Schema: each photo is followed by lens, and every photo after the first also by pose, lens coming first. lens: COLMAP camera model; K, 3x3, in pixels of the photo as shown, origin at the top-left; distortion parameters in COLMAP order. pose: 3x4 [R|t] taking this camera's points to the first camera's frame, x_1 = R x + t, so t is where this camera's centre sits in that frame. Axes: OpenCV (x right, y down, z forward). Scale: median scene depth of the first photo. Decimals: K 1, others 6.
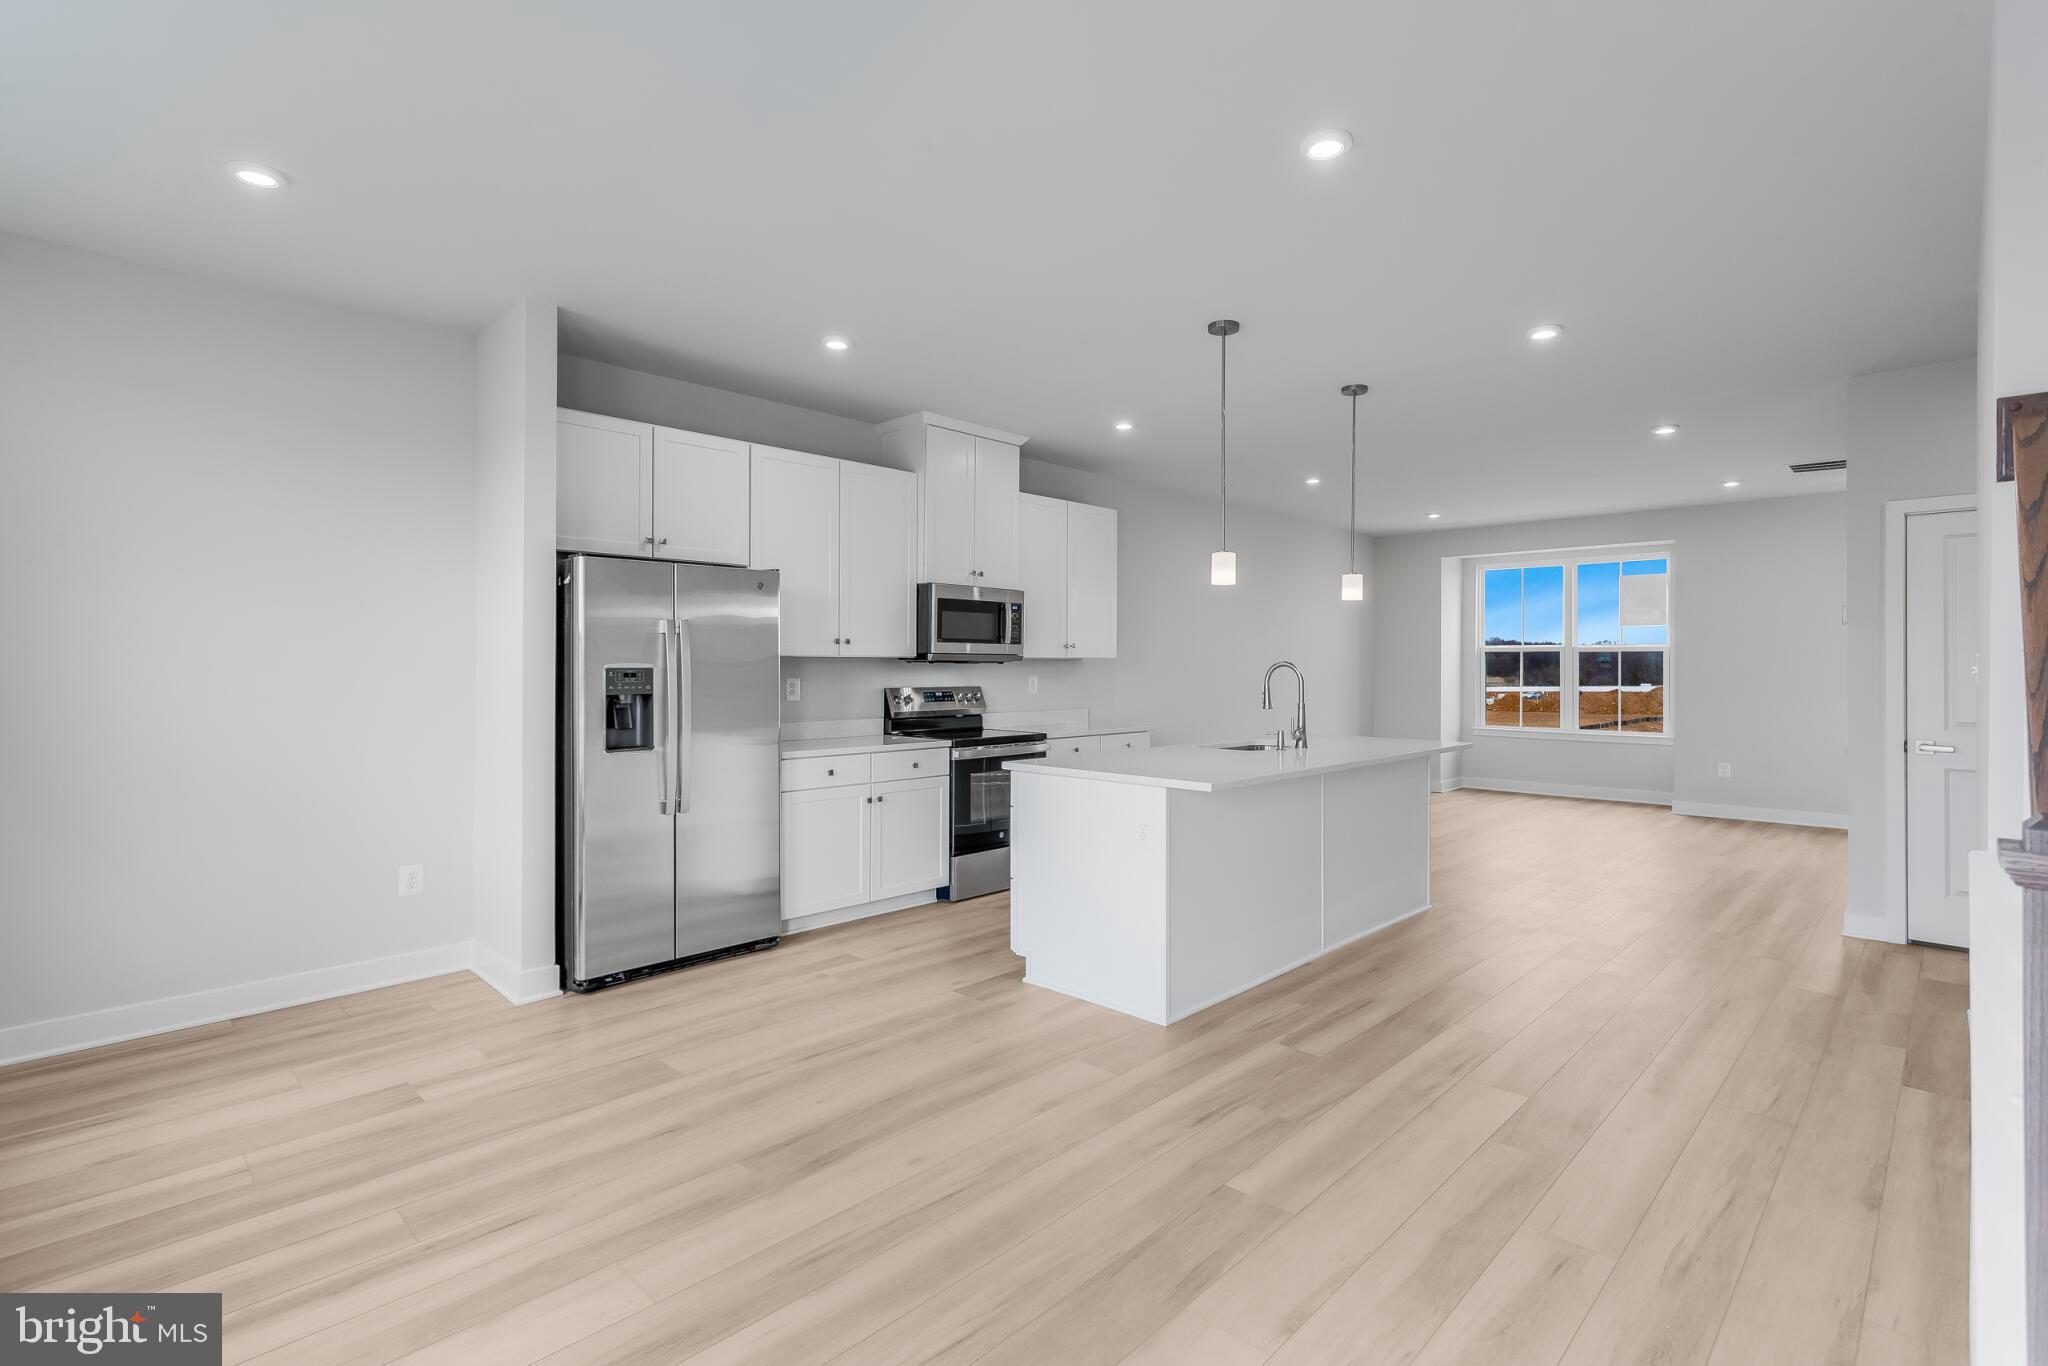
lens RADIAL K [[973.7, 0, 1015.5], [0, 973.7, 661.4], [0, 0, 1]] dist [-0.001462, -0.000159]
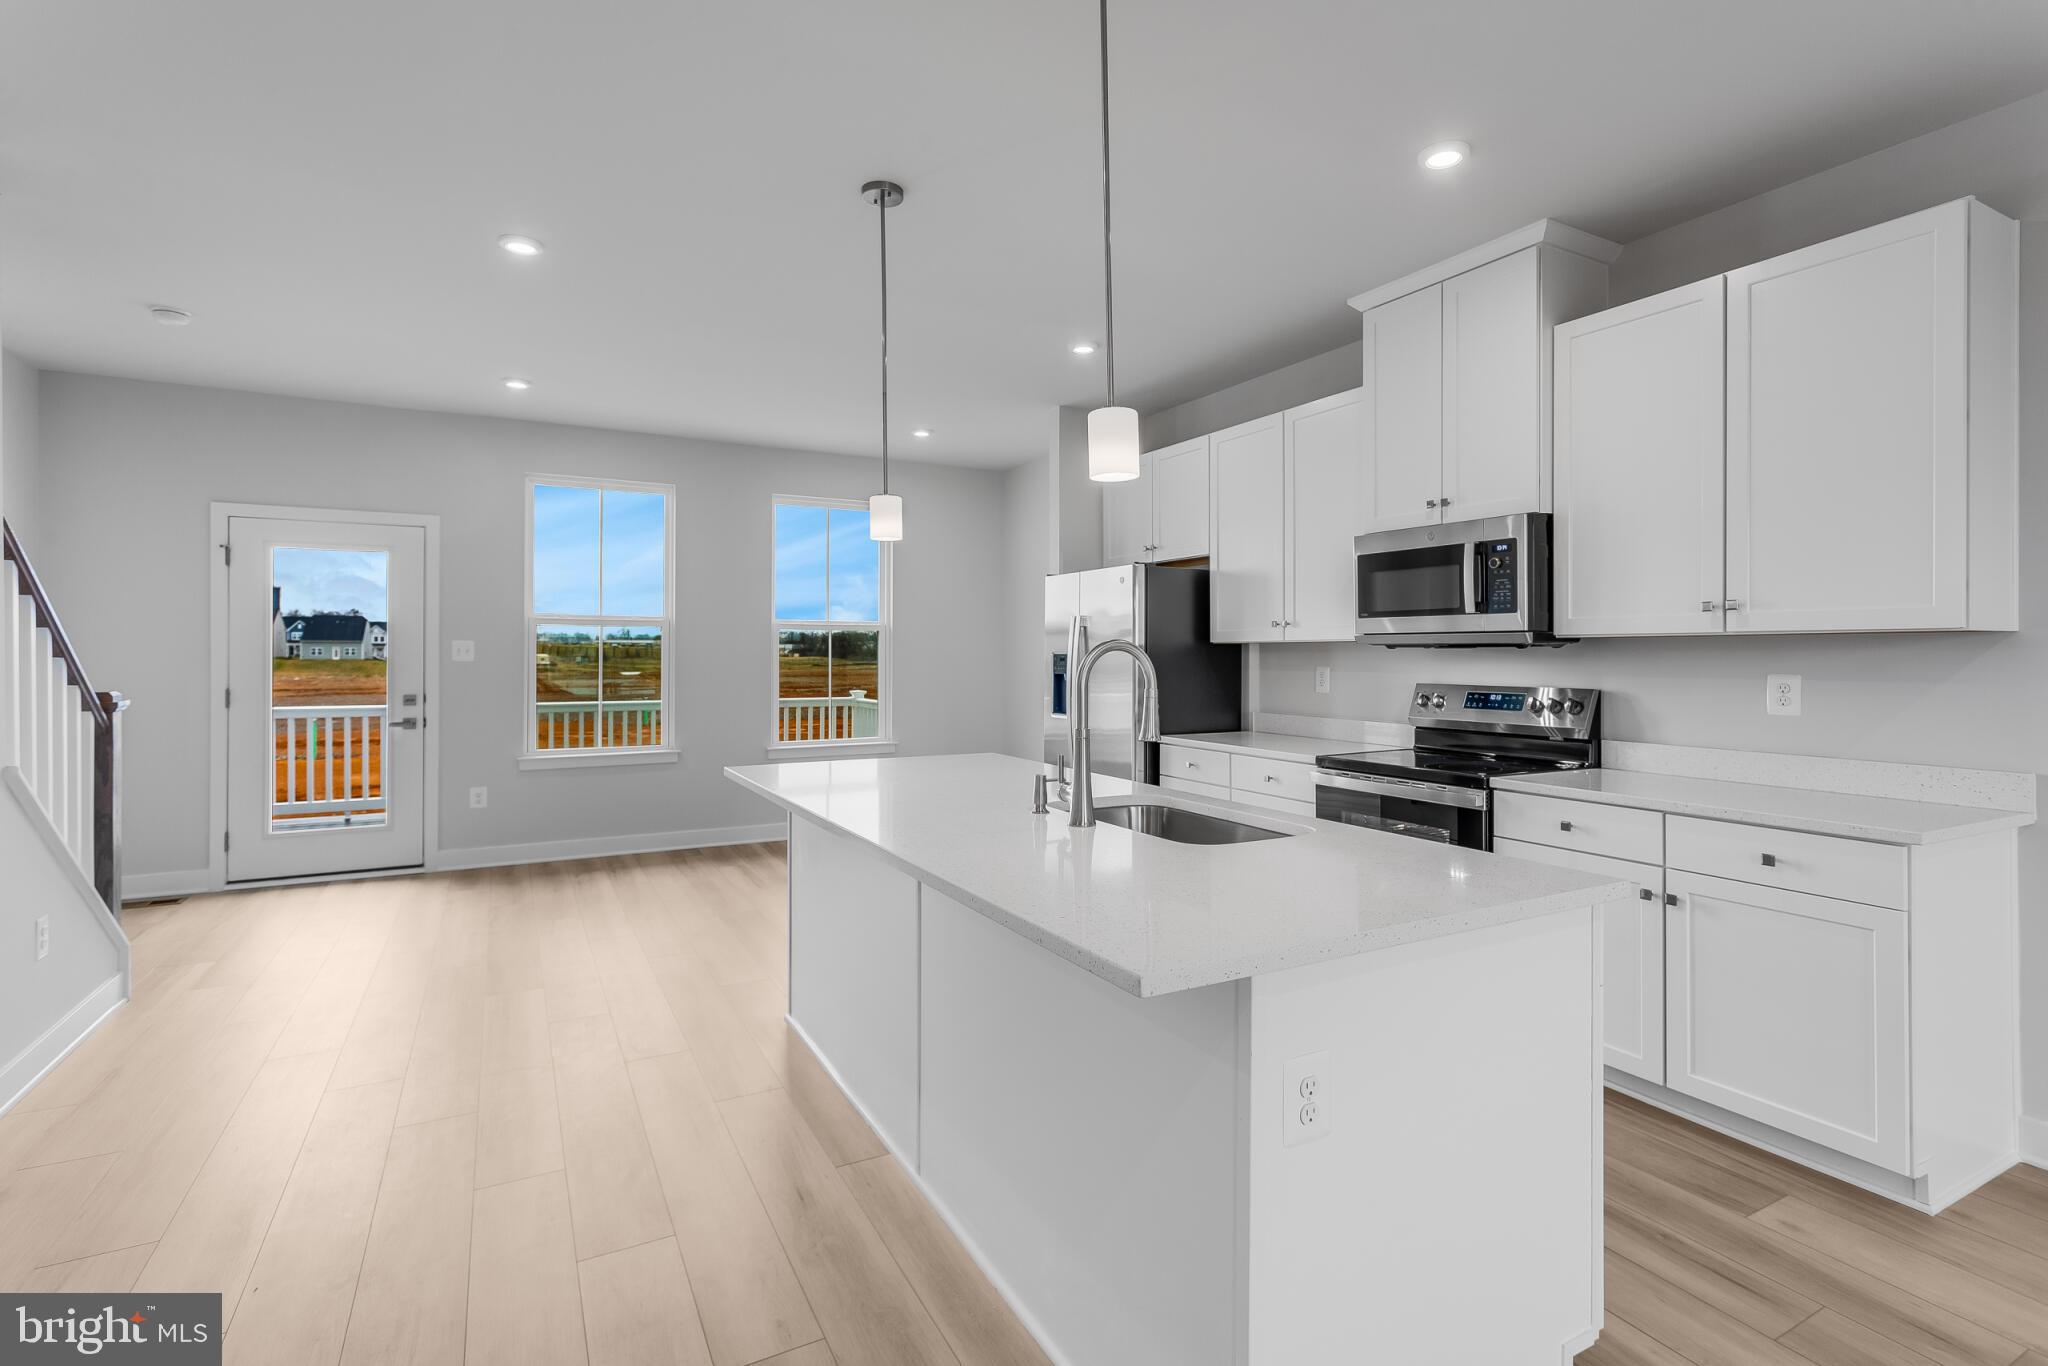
lens RADIAL K [[973.7, 0, 1015.5], [0, 973.7, 661.4], [0, 0, 1]] dist [-0.001462, -0.000159]
pose [[-0.294889, 0.013044, -0.955442, 0.670164], [0.009169, 0.999899, 0.010821, 0.000651], [0.955488, -0.005569, -0.294979, 0.990283]]
